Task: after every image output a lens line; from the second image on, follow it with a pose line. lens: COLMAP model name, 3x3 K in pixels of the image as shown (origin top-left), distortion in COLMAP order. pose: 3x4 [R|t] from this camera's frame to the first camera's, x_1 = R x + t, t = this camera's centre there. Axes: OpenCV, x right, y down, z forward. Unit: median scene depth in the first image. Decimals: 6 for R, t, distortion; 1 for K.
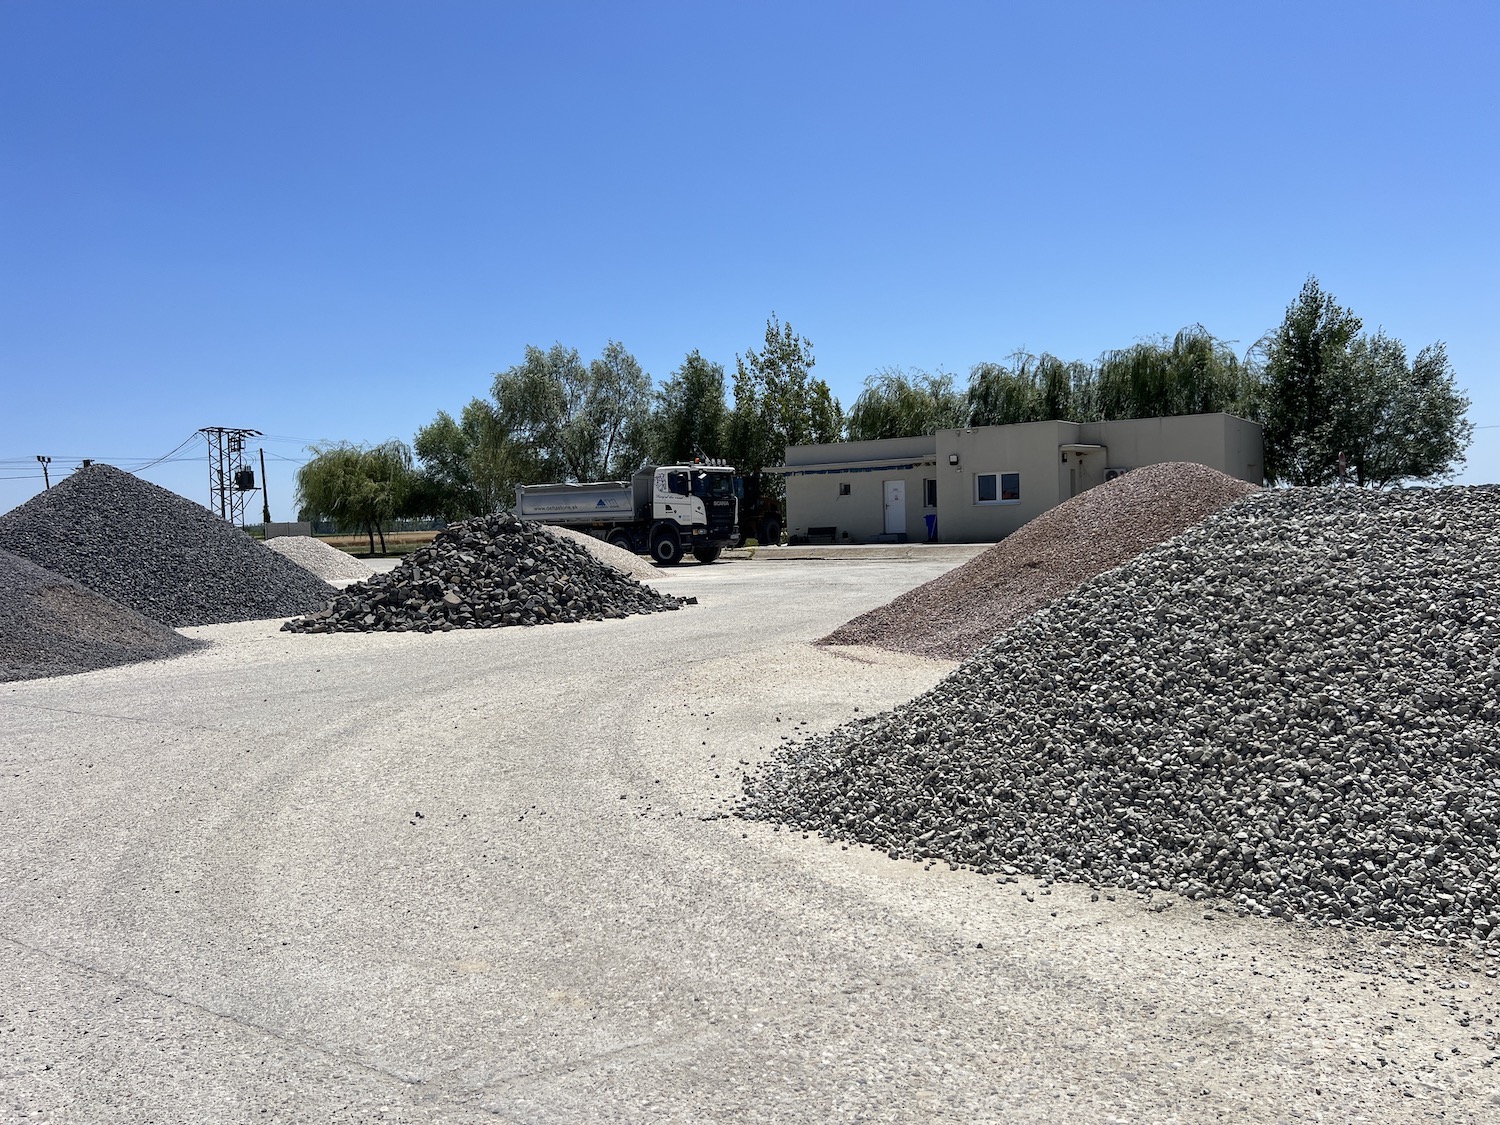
lens RADIAL K [[1125.1, 0, 750.0], [0, 1125.1, 562.5], [0, 0, 1]] dist [0.070650, -0.000339]
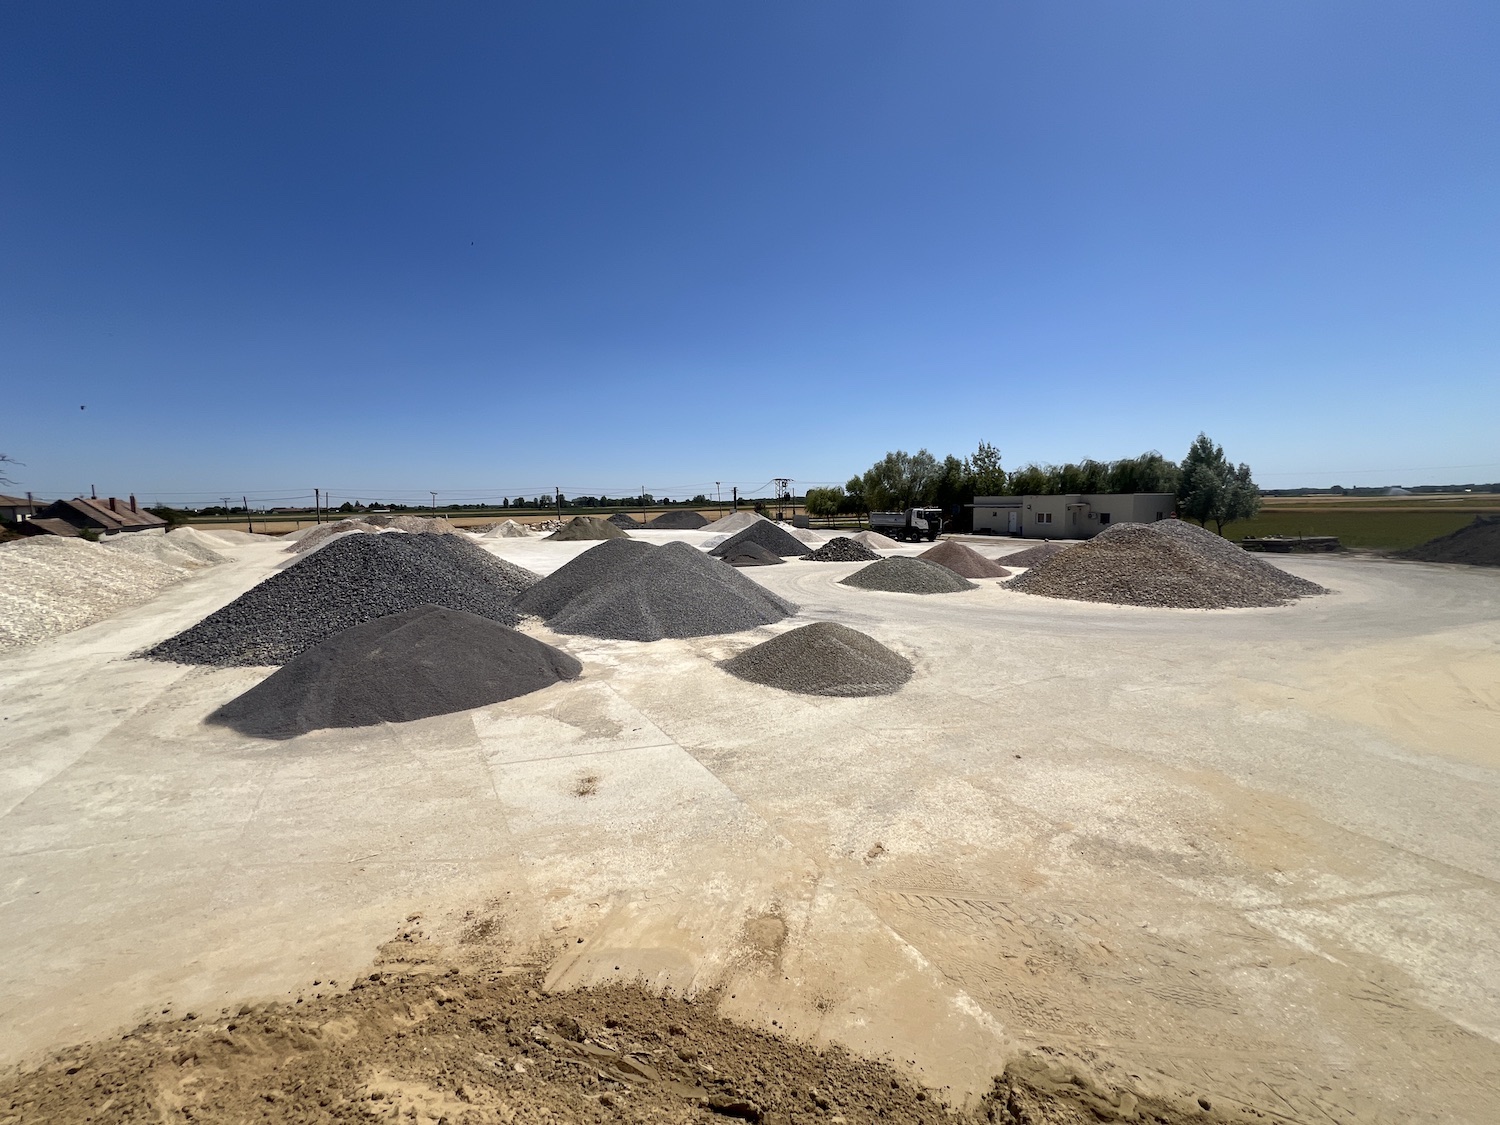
lens RADIAL K [[598.7, 0, 750.0], [0, 598.7, 562.5], [0, 0, 1]] dist [0.002121, 0.000468]
pose [[0.890446, 0.059067, -0.451238, 0.176606], [-0.027045, 0.996657, 0.077093, -0.037050], [0.454284, -0.056443, 0.889067, -0.426638]]
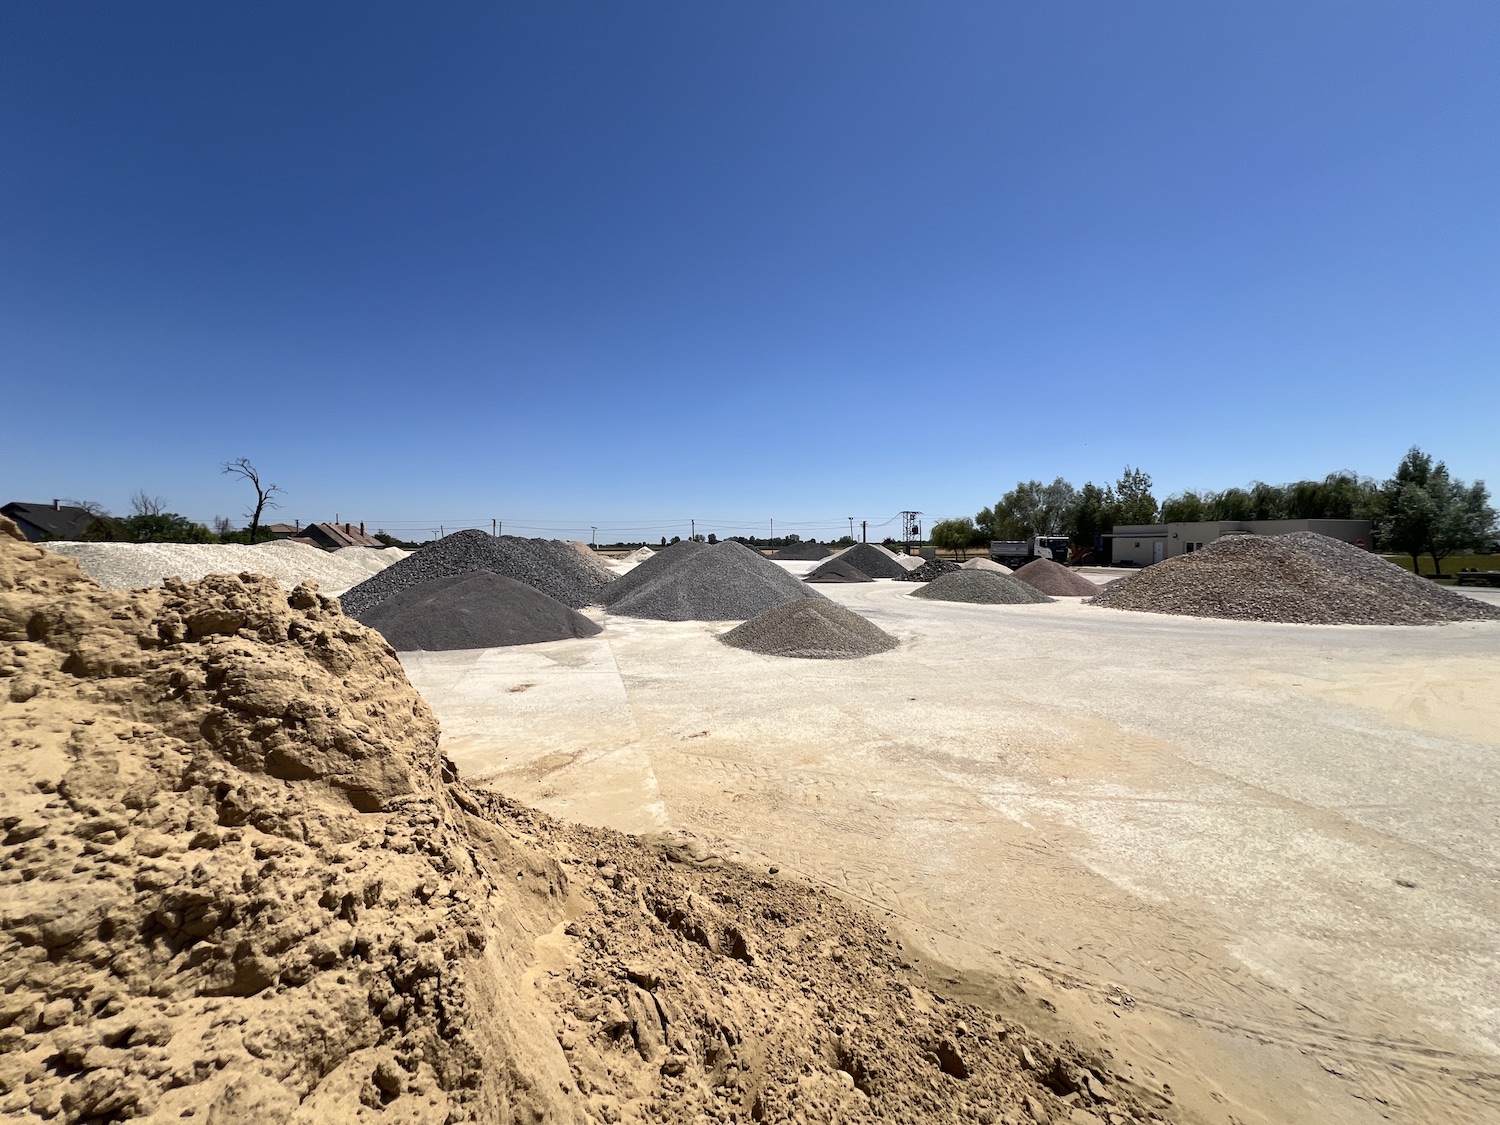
lens RADIAL K [[597.4, 0, 750.0], [0, 597.4, 562.5], [0, 0, 1]] dist [0.008738, 0.000221]
pose [[0.756244, 0.046226, -0.652655, 0.243113], [-0.044654, 0.998822, 0.019003, -0.012810], [0.652765, 0.014773, 0.757417, -0.407075]]
